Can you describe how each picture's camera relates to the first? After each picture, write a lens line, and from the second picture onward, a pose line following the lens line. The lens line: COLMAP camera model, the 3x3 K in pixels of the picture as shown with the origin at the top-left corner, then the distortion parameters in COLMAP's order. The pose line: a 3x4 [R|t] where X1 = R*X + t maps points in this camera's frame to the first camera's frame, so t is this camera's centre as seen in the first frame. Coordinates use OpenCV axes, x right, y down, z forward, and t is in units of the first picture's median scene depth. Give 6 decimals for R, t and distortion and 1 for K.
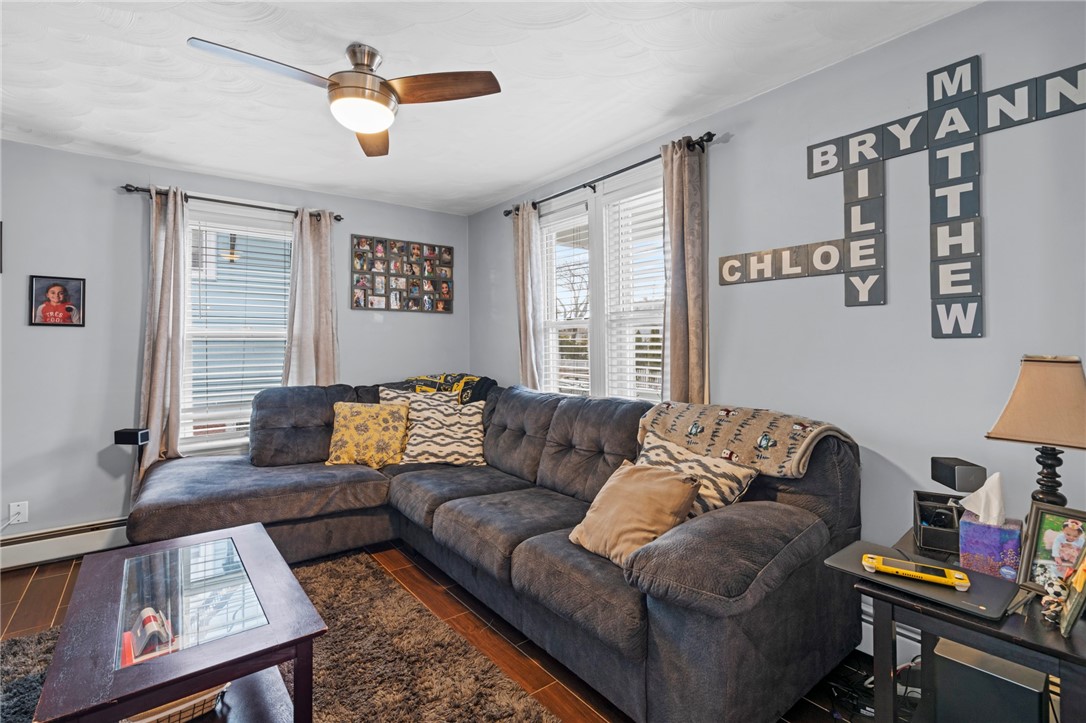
lens RADIAL K [[500.3, 0, 547.2], [0, 500.3, 334.1], [0, 0, 1]] dist [-0.005658, 0.002112]
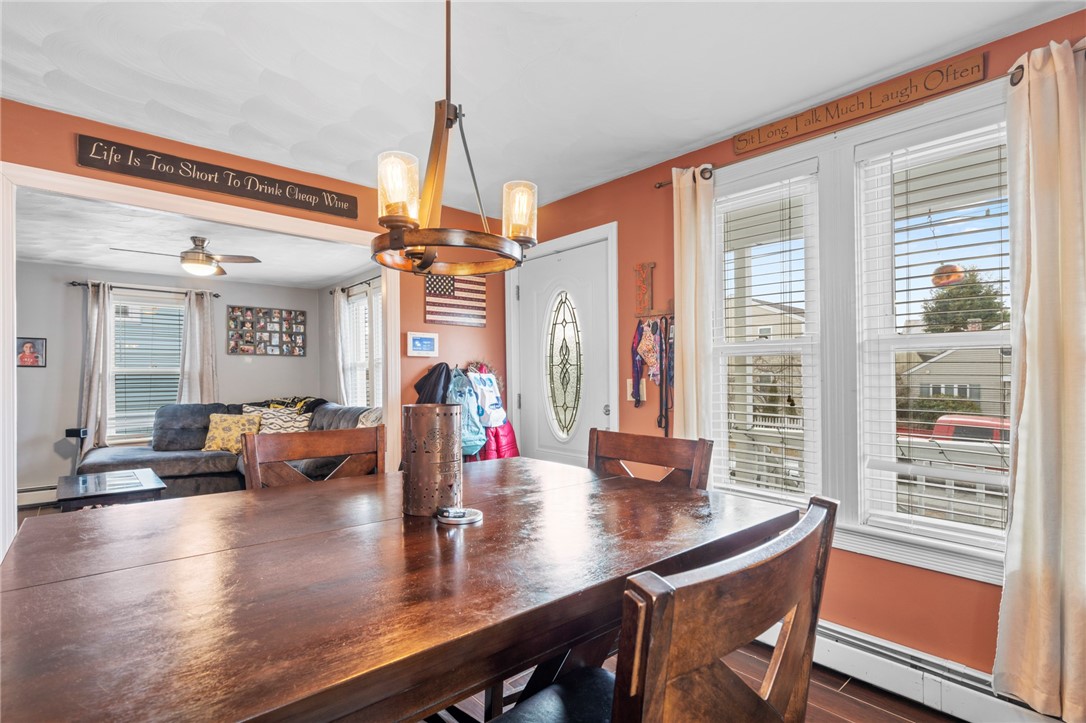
lens RADIAL K [[500.3, 0, 542.0], [0, 500.3, 365.3], [0, 0, 1]] dist [-0.005658, 0.002112]
pose [[0.996596, -0.000180, 0.082437, 0.509923], [0.000317, 0.999999, -0.001650, -0.015897], [-0.082436, 0.001670, 0.996595, -0.692402]]
